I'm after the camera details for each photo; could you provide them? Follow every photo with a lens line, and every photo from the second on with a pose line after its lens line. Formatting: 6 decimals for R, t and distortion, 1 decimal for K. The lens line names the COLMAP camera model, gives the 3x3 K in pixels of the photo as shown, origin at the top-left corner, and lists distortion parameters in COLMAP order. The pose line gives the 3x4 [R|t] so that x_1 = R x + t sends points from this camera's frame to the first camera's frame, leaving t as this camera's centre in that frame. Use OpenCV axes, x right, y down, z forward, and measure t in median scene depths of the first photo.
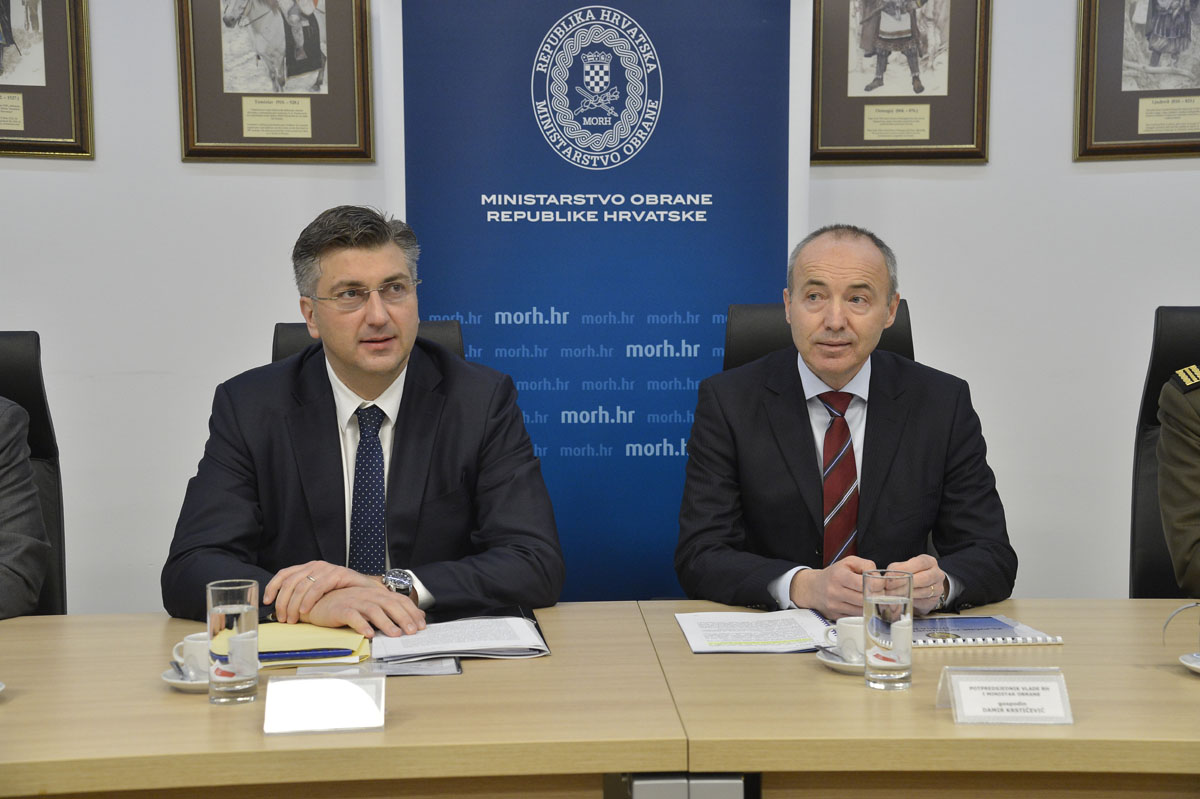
lens RADIAL K [[1624.4, 0, 600.0], [0, 1624.4, 399.5], [0, 0, 1]] dist [0.322944, 0.033624]
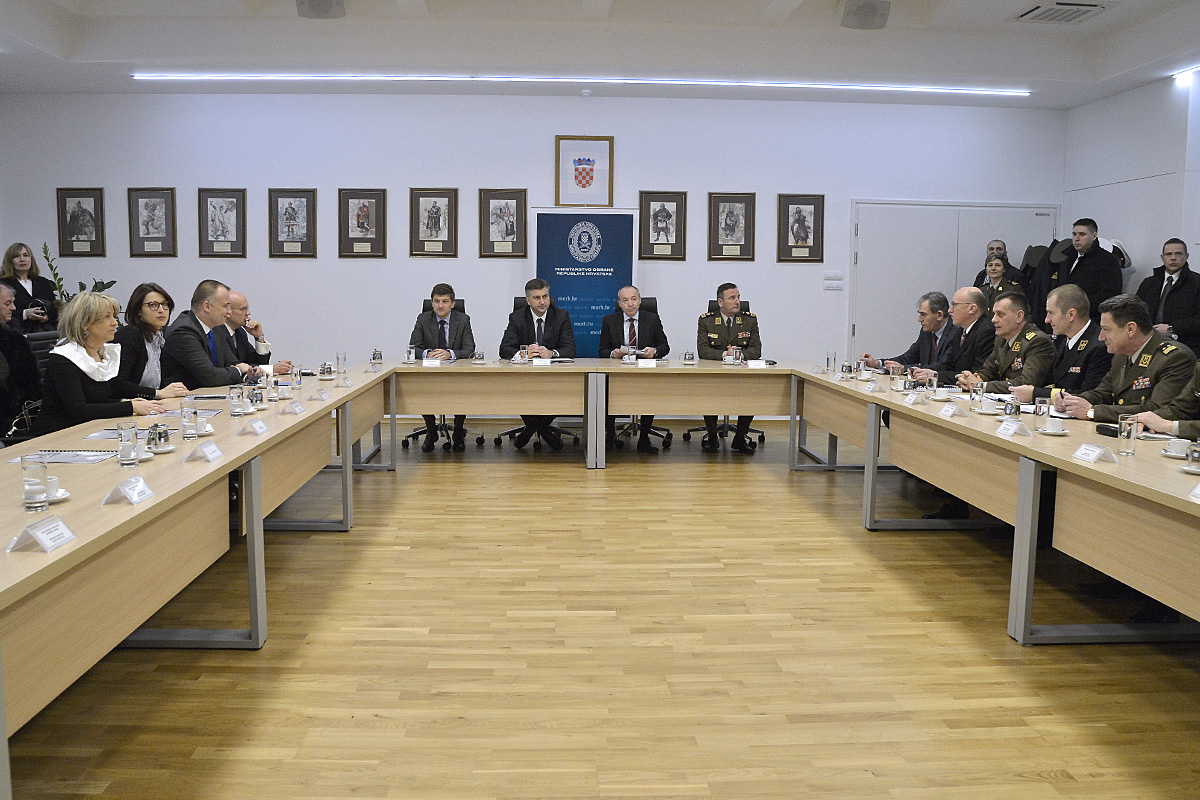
lens RADIAL K [[986.9, 0, 600.0], [0, 986.9, 400.0], [0, 0, 1]] dist [-0.082514, -0.000084]
pose [[0.999773, 0.014447, 0.015669, 0.003154], [-0.015499, 0.997476, 0.069298, 0.027240], [-0.014628, -0.069525, 0.997473, -1.408561]]
